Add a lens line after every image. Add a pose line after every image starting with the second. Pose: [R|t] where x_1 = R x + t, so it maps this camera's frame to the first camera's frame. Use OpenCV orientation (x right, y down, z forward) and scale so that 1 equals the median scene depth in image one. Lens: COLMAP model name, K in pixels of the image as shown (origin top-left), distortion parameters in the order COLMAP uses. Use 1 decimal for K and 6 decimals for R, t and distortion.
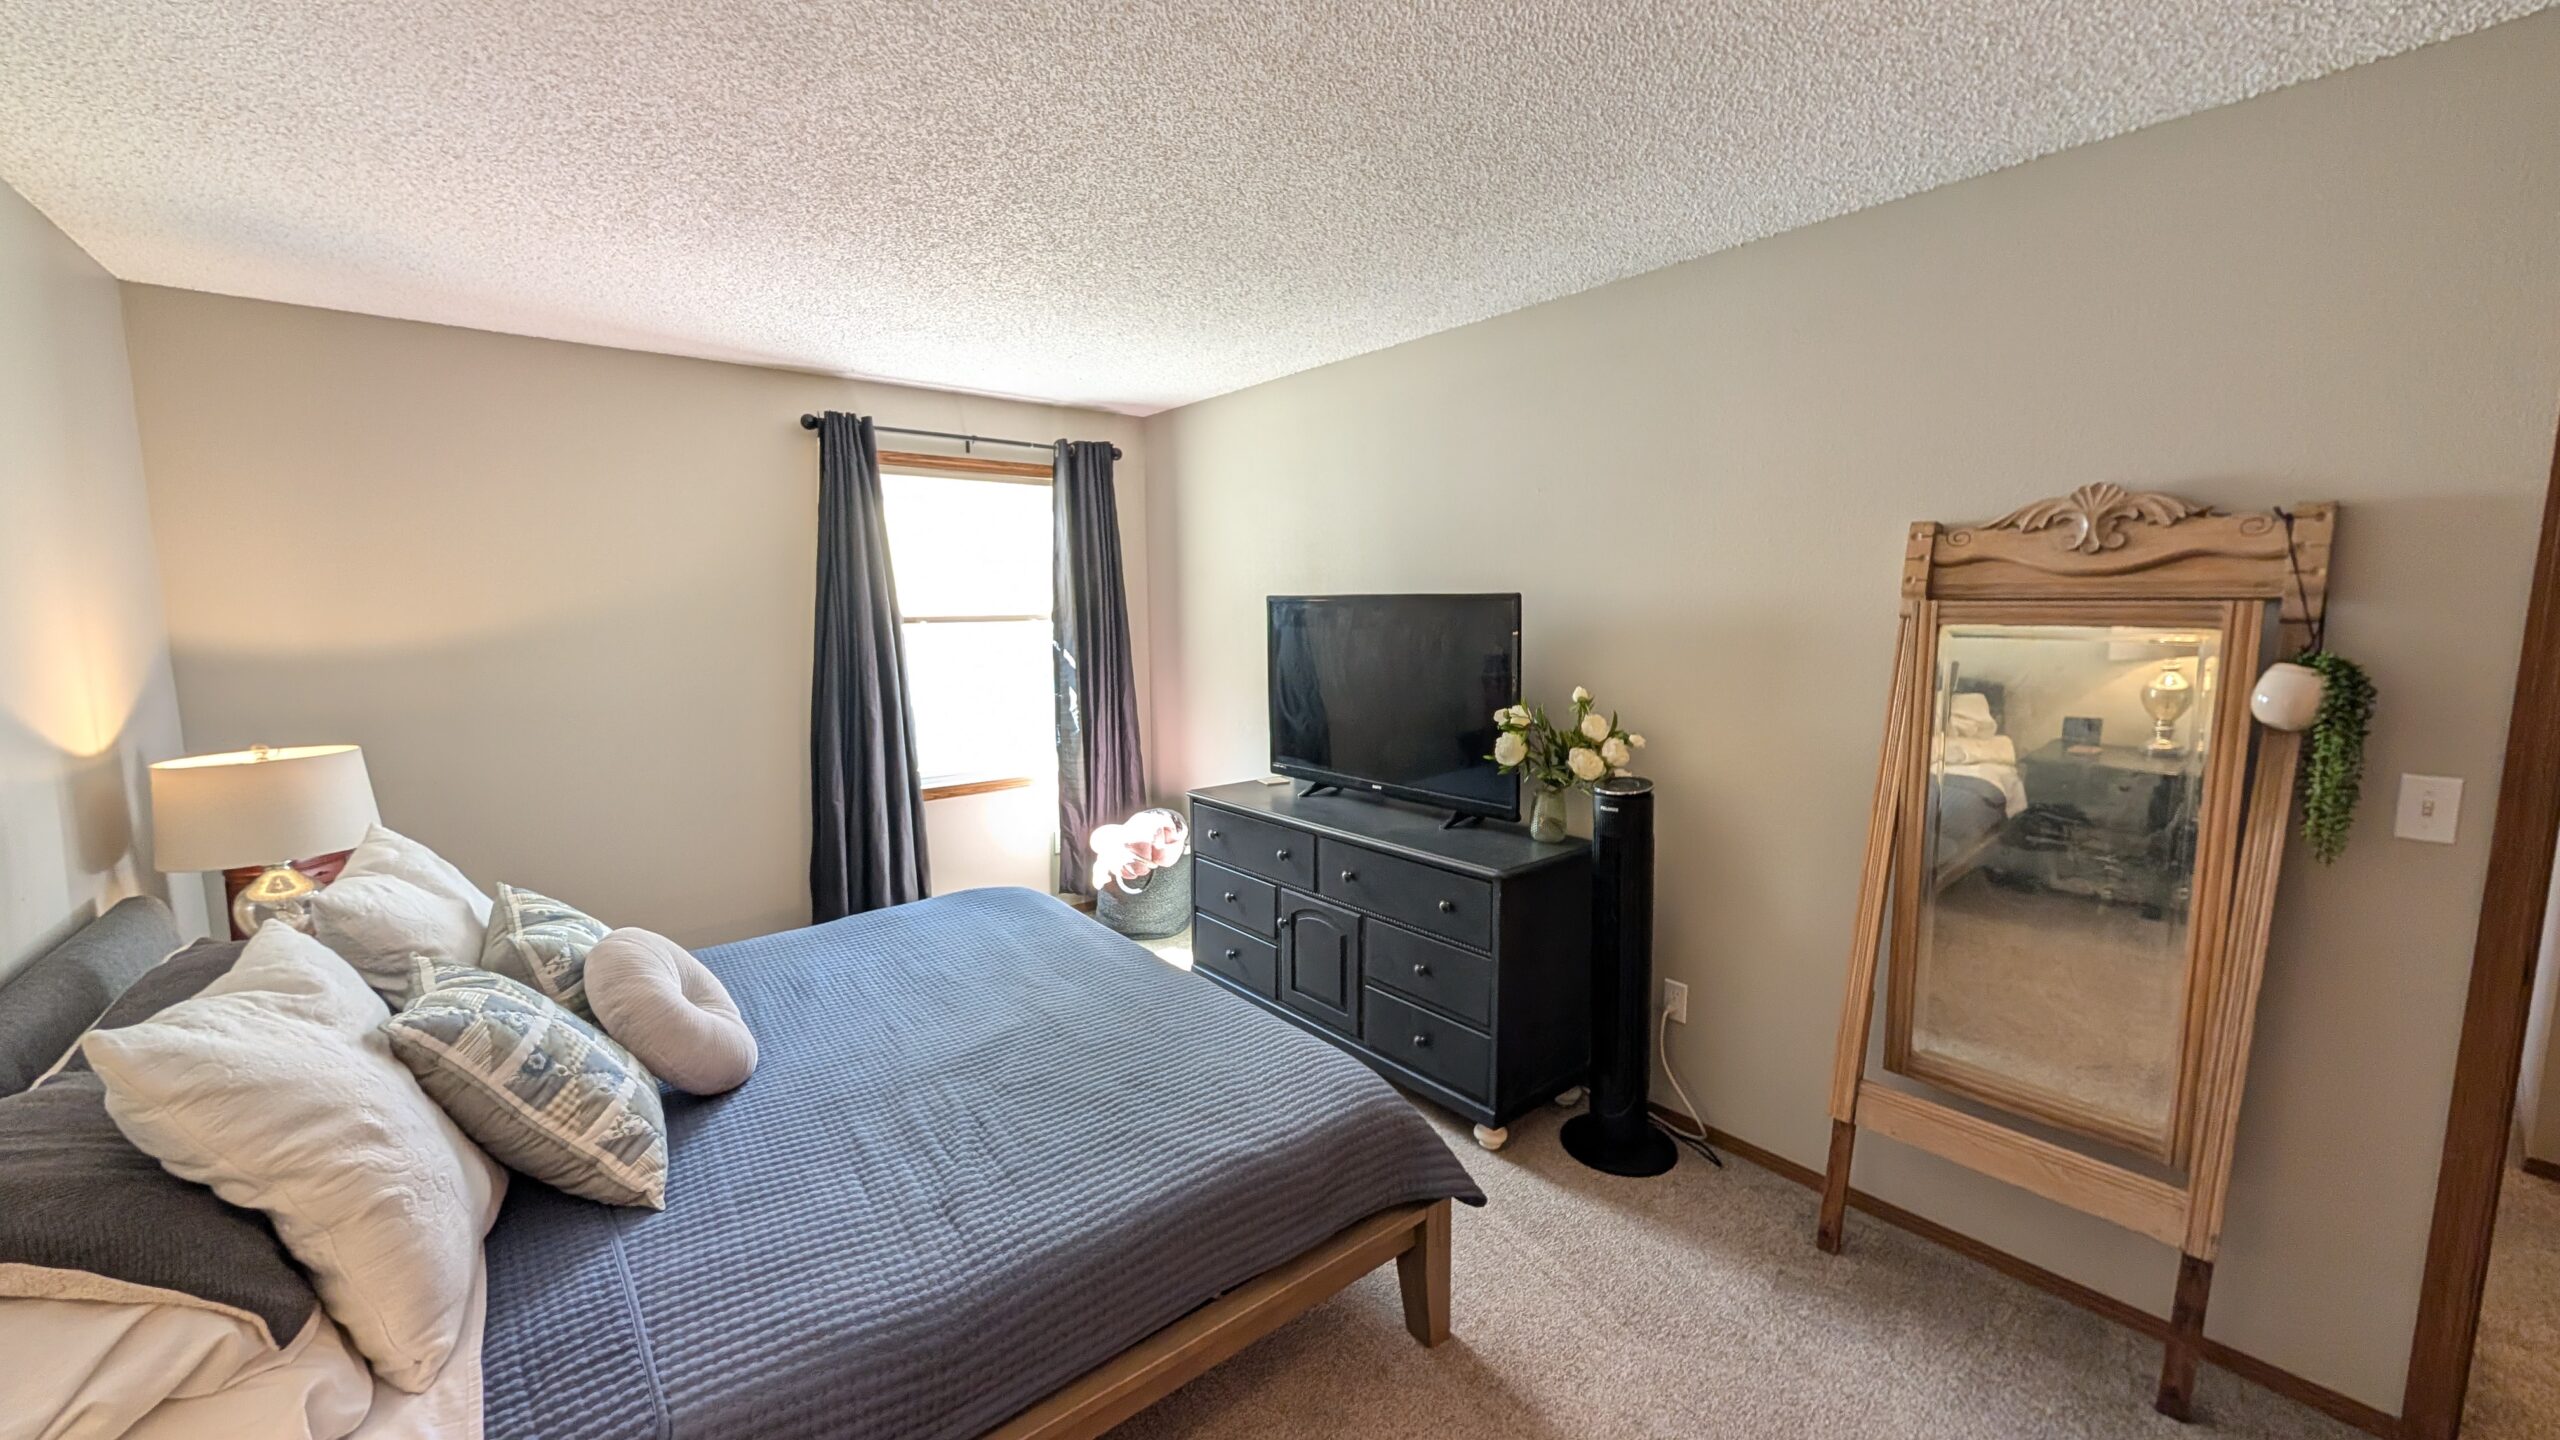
lens RADIAL K [[959.8, 0, 1279.7], [0, 959.8, 706.3], [0, 0, 1]] dist [0.001640, 0.000702]
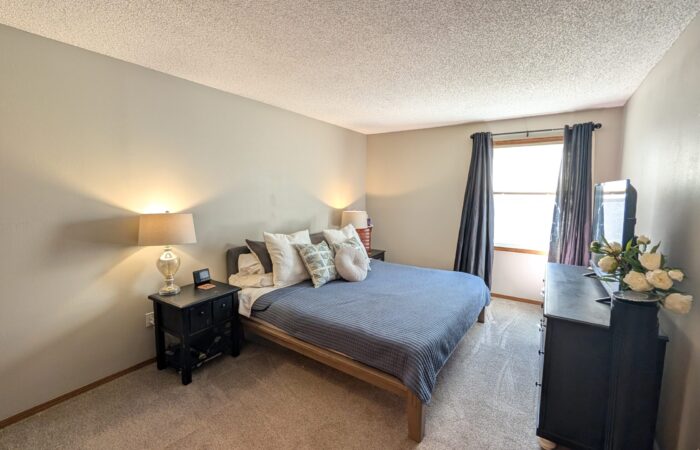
lens RADIAL K [[296.5, 0, 351.6], [0, 296.5, 225.9], [0, 0, 1]] dist [-0.000562, 0.000209]
pose [[0.300721, 0.126963, -0.945223, 0.410725], [-0.113691, 0.988804, 0.096647, -0.020334], [0.946911, 0.078399, 0.311789, 0.227742]]
